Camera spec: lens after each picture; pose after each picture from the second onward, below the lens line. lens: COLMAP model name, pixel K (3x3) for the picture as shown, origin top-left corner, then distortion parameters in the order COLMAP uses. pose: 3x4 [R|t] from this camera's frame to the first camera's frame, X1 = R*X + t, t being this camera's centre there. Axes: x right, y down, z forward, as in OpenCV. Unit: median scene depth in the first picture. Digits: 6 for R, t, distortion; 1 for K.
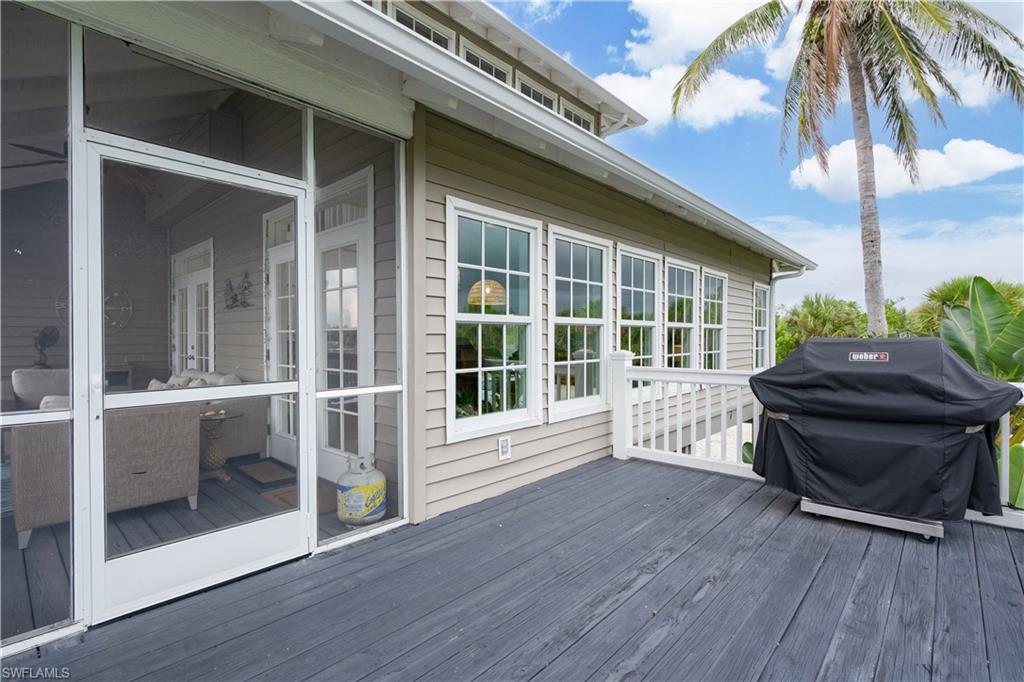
lens RADIAL K [[476.4, 0, 509.4], [0, 476.4, 341.1], [0, 0, 1]] dist [-0.001453, 0.000081]
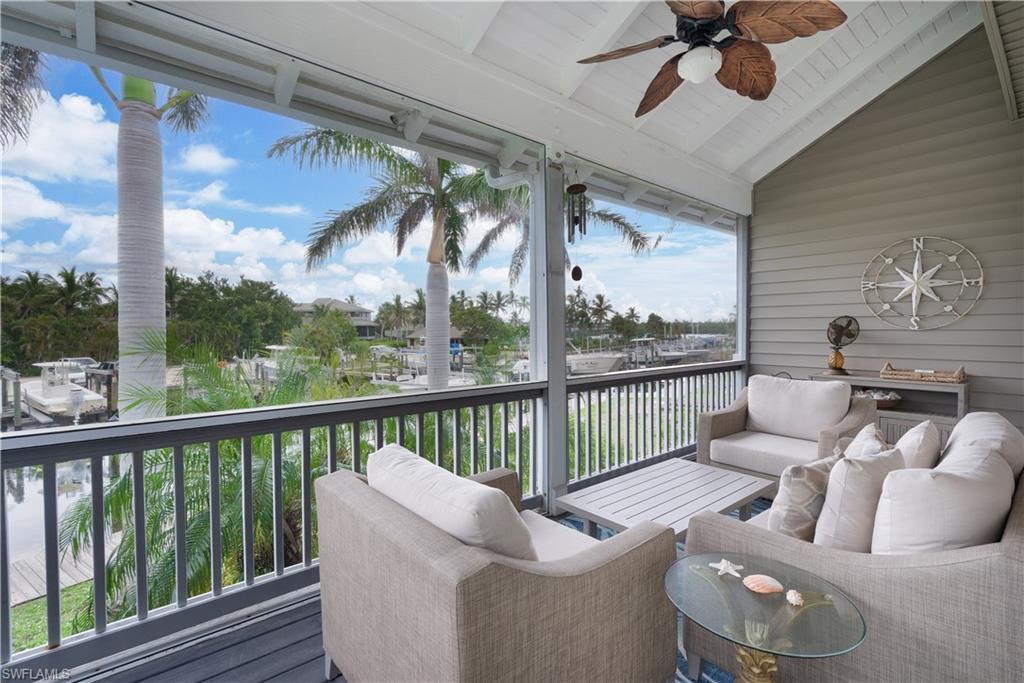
lens RADIAL K [[476.4, 0, 512.4], [0, 476.4, 337.2], [0, 0, 1]] dist [-0.001453, 0.000081]
pose [[-0.113071, 0.019786, -0.993390, -0.460137], [-0.004273, 0.999783, 0.020400, -0.028152], [0.993578, 0.006552, -0.112962, 1.344334]]
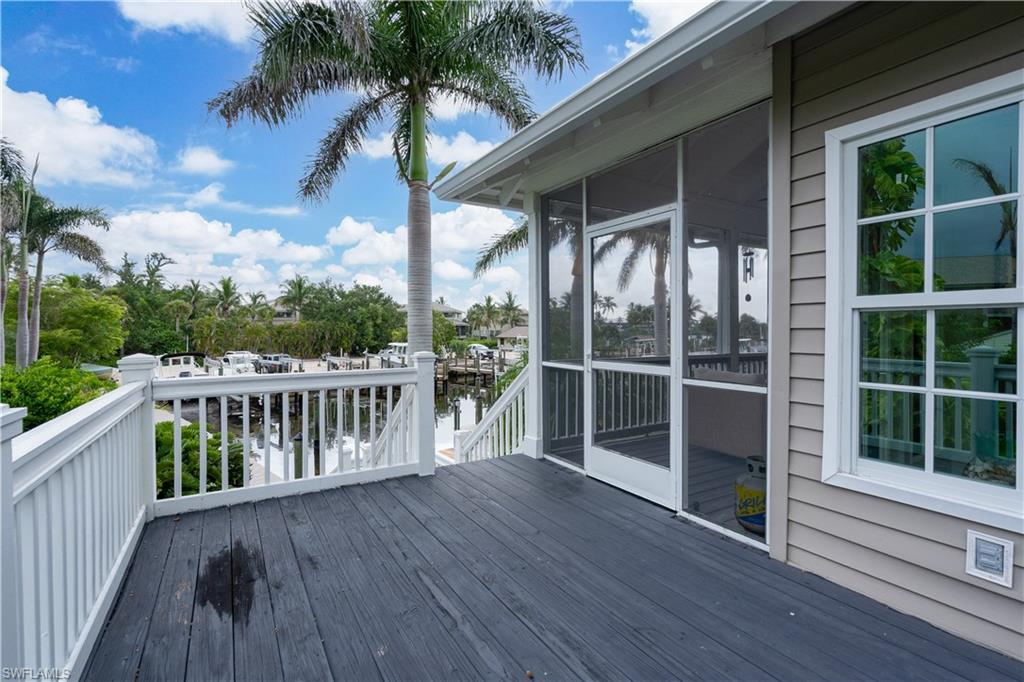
lens RADIAL K [[476.4, 0, 507.8], [0, 476.4, 337.4], [0, 0, 1]] dist [-0.001453, 0.000081]
pose [[-0.283139, 0.018247, -0.958905, 0.838637], [-0.008115, 0.999738, 0.021420, -0.014445], [0.959045, 0.013846, -0.282917, 0.919370]]
